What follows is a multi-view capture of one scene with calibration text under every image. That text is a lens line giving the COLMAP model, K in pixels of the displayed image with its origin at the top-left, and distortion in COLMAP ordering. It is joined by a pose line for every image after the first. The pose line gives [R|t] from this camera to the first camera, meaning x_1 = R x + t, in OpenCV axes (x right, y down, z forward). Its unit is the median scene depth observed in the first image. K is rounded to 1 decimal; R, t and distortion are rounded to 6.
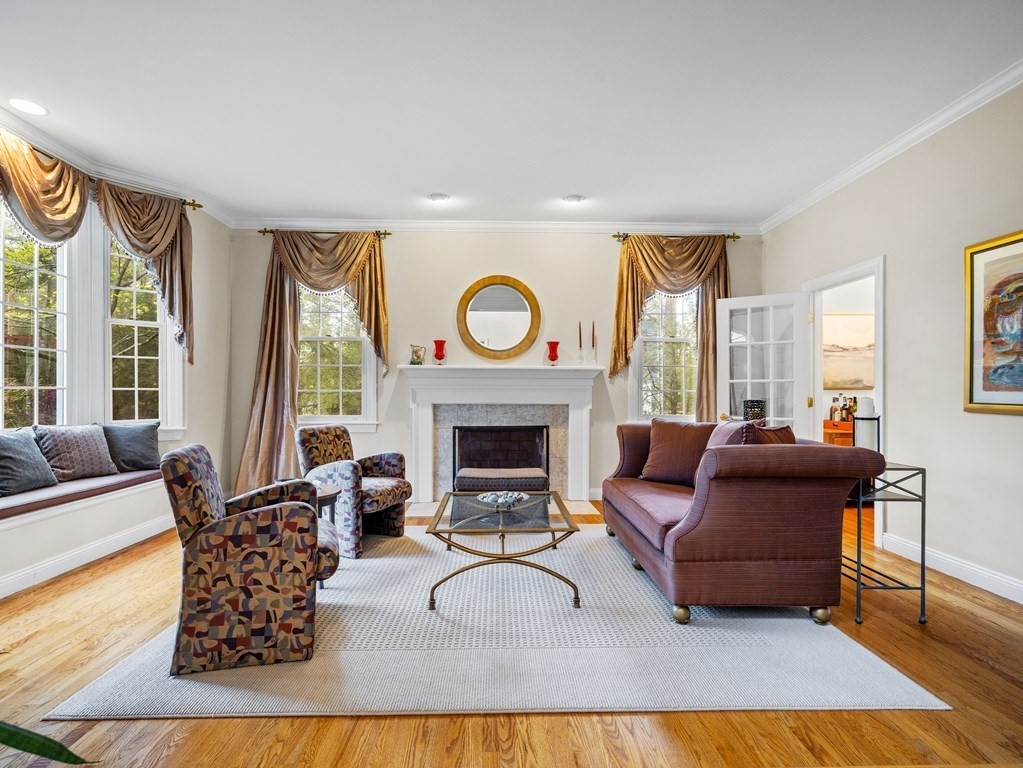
lens RADIAL K [[483.9, 0, 507.6], [0, 483.9, 390.5], [0, 0, 1]] dist [0.000880, 0.000082]
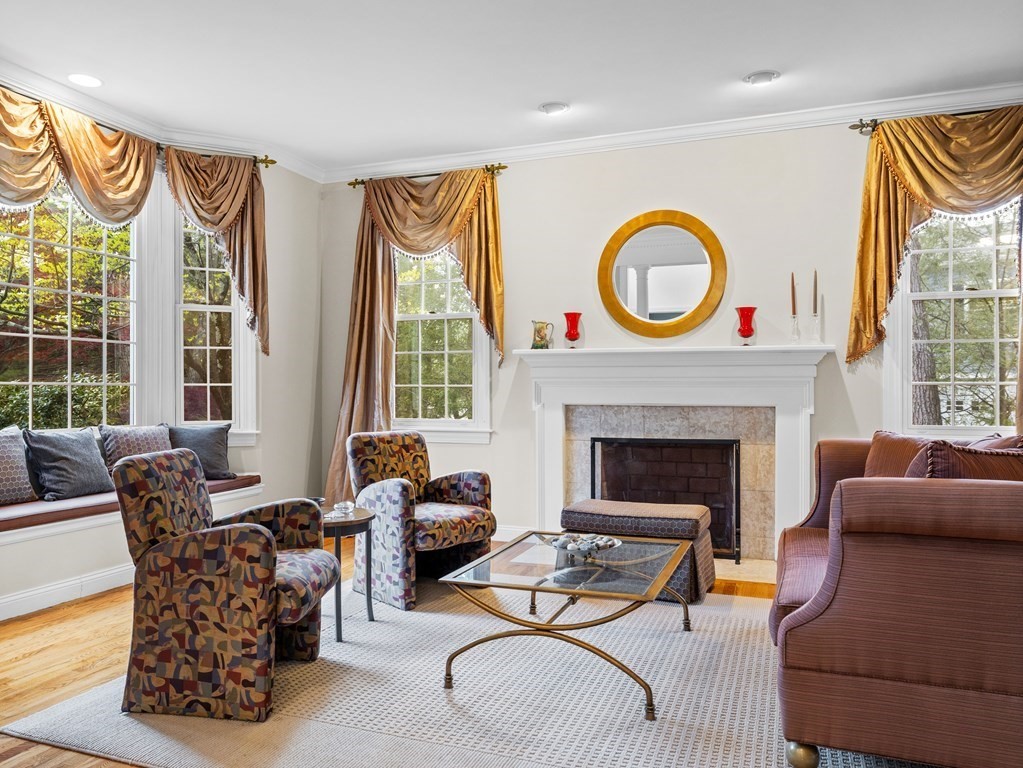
lens RADIAL K [[714.2, 0, 511.5], [0, 714.2, 384.0], [0, 0, 1]] dist [-0.002208, 0.000982]
pose [[0.928694, -0.004981, -0.370814, 0.210508], [0.004052, 0.999986, -0.003284, 0.001493], [0.370825, 0.001548, 0.928701, 0.028692]]
